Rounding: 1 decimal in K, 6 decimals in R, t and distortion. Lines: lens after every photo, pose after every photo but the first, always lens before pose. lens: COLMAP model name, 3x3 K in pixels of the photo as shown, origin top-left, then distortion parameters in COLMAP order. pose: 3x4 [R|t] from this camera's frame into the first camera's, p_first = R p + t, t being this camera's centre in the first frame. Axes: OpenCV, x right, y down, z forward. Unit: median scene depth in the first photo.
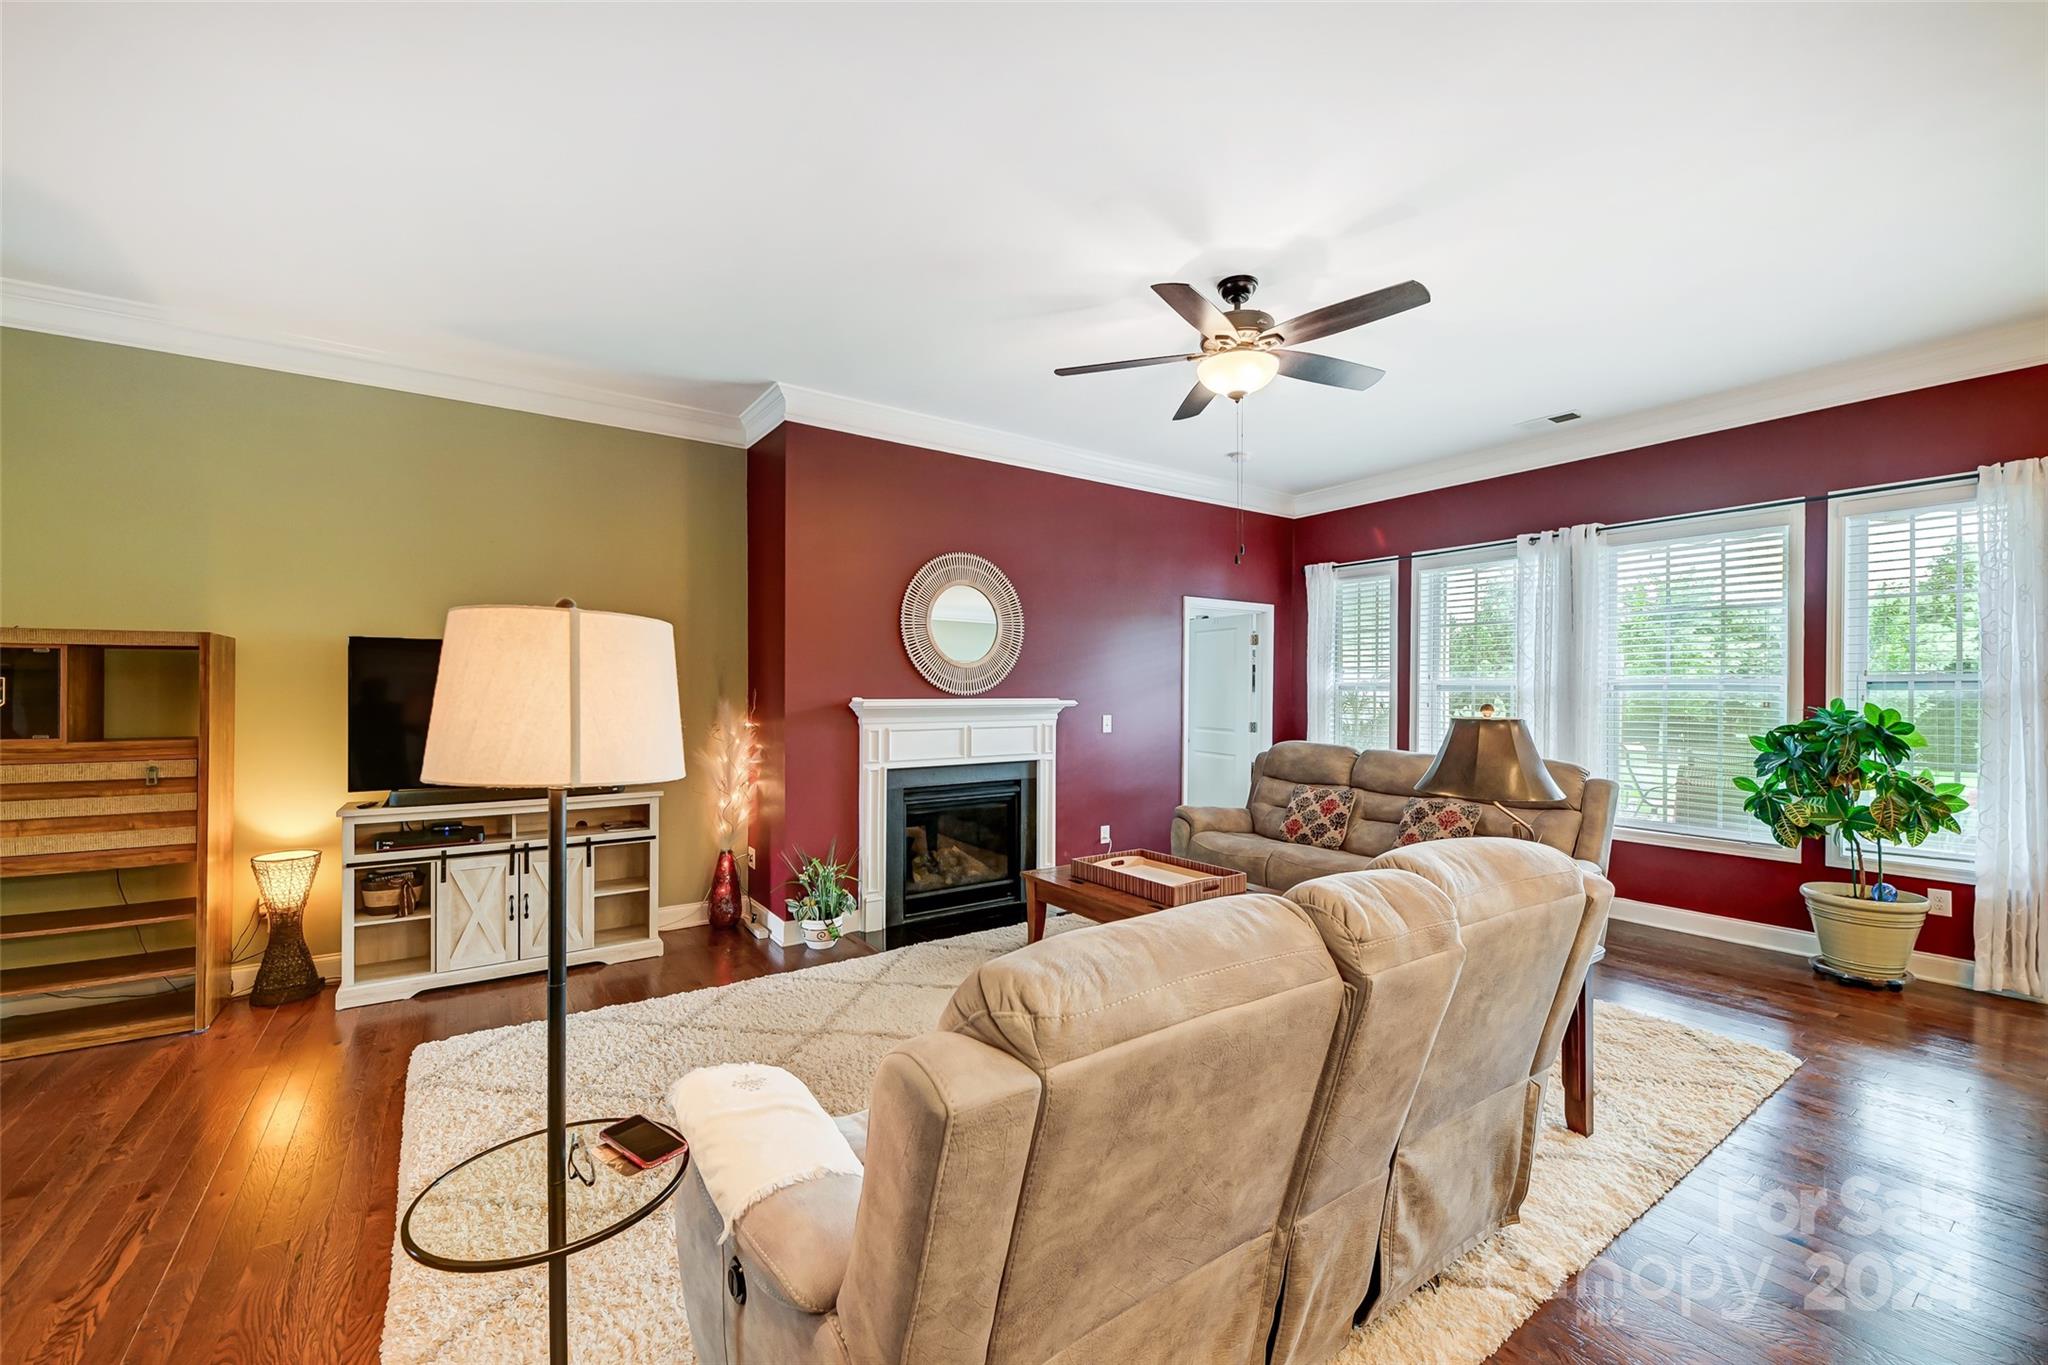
lens RADIAL K [[816.0, 0, 1029.3], [0, 816.0, 689.9], [0, 0, 1]] dist [0.017998, -0.009953]
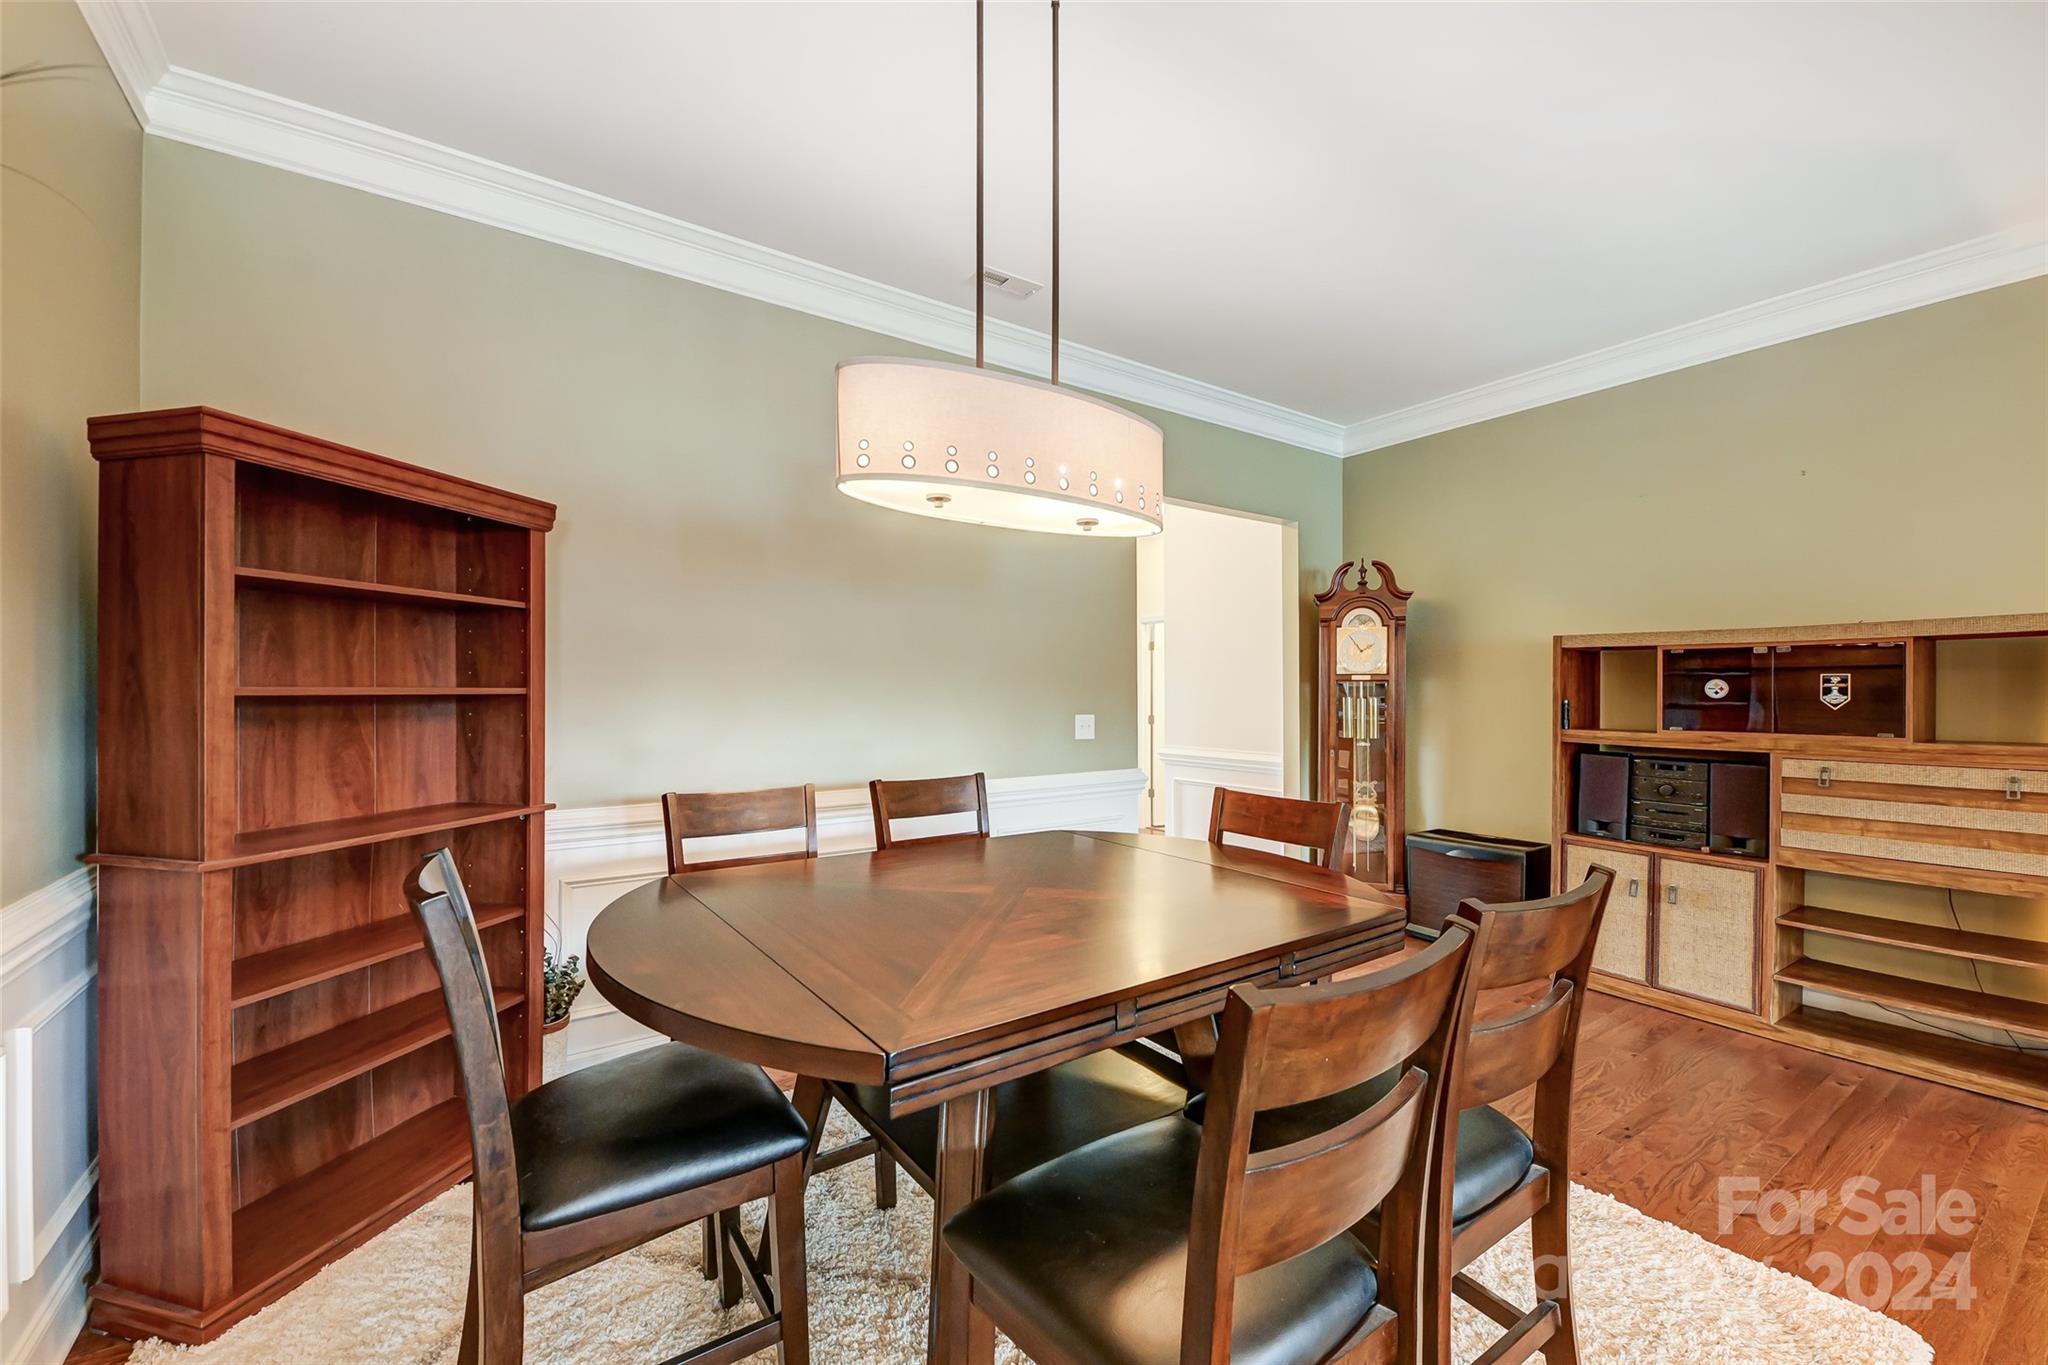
lens RADIAL K [[816.0, 0, 1029.3], [0, 816.0, 689.9], [0, 0, 1]] dist [0.017998, -0.009953]
pose [[-0.000565, -0.006036, -0.999982, -0.195212], [0.002595, 0.999978, -0.006037, 0.005891], [0.999996, -0.002598, -0.000550, 0.003681]]
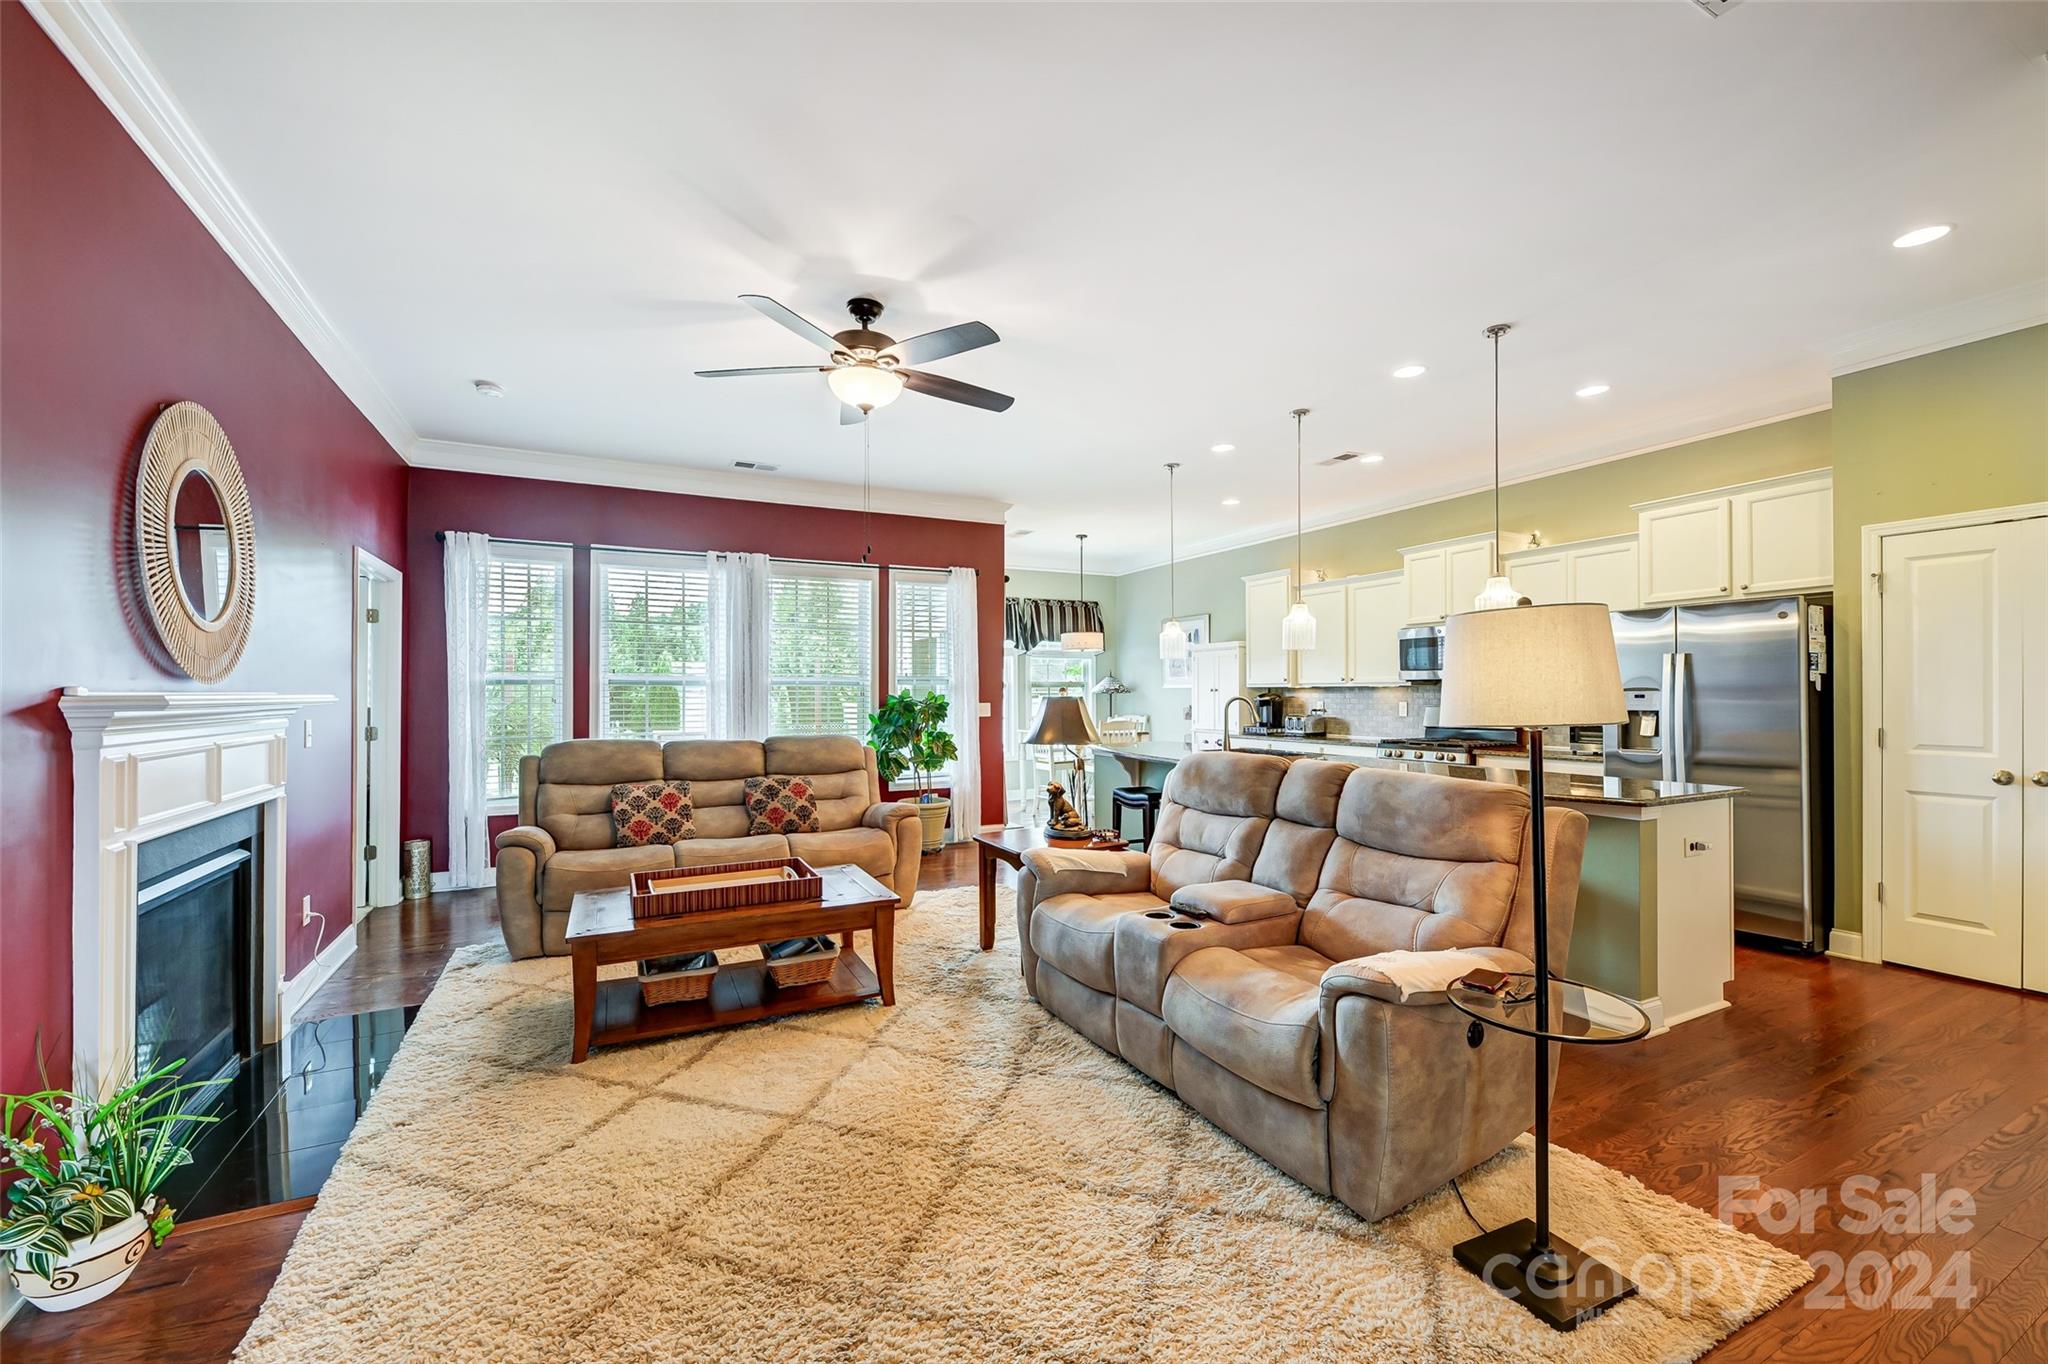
lens RADIAL K [[821.7, 0, 1028.6], [0, 821.7, 690.4], [0, 0, 1]] dist [0.017652, -0.010221]
pose [[0.135130, 0.000768, 0.990828, -0.677225], [0.002196, 0.999997, -0.001074, 0.015315], [-0.990825, 0.002321, 0.135128, 0.538088]]
